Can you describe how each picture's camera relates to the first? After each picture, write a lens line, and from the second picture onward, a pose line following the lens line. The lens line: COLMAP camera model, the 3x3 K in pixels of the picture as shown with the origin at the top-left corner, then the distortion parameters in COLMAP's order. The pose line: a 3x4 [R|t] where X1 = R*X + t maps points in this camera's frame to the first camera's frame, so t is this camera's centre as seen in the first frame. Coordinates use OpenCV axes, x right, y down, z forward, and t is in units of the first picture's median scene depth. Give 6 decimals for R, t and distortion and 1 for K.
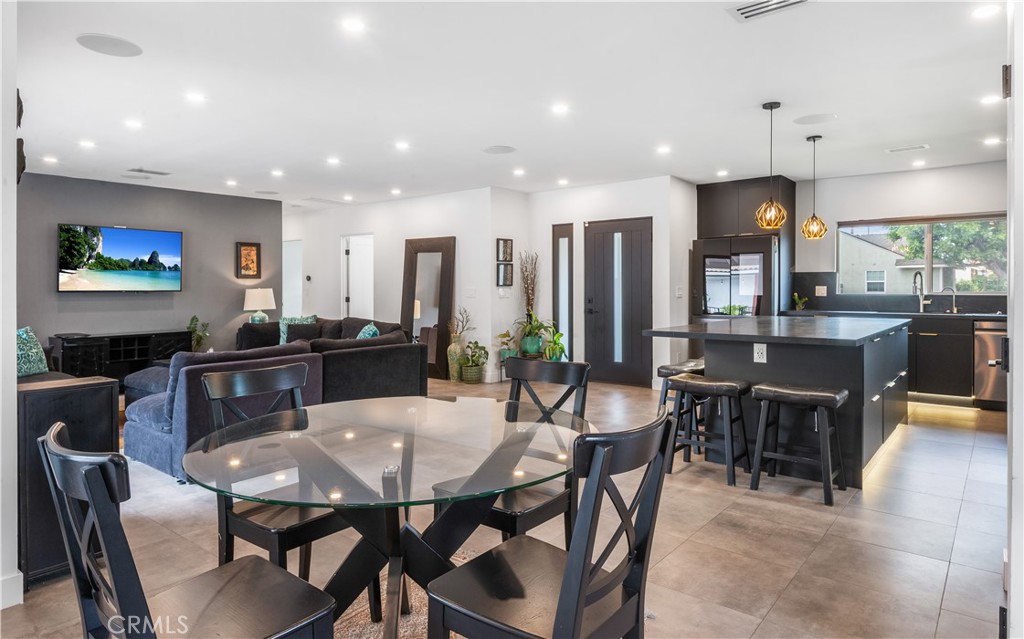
lens RADIAL K [[607.5, 0, 509.2], [0, 607.5, 298.8], [0, 0, 1]] dist [0.048422, -0.058997]
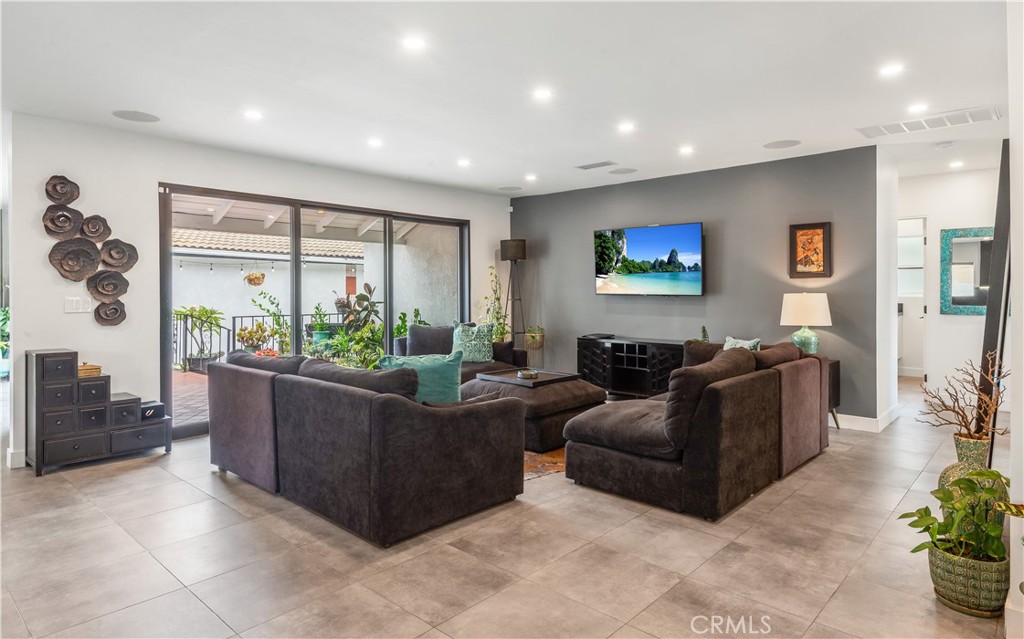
lens RADIAL K [[591.0, 0, 512.0], [0, 591.0, 319.5], [0, 0, 1]] dist [-0.004189, -0.001073]
pose [[-0.056845, 0.049066, -0.997177, 0.272705], [-0.016999, 0.998599, 0.050105, -0.016805], [0.998238, 0.019799, -0.055931, 0.827319]]
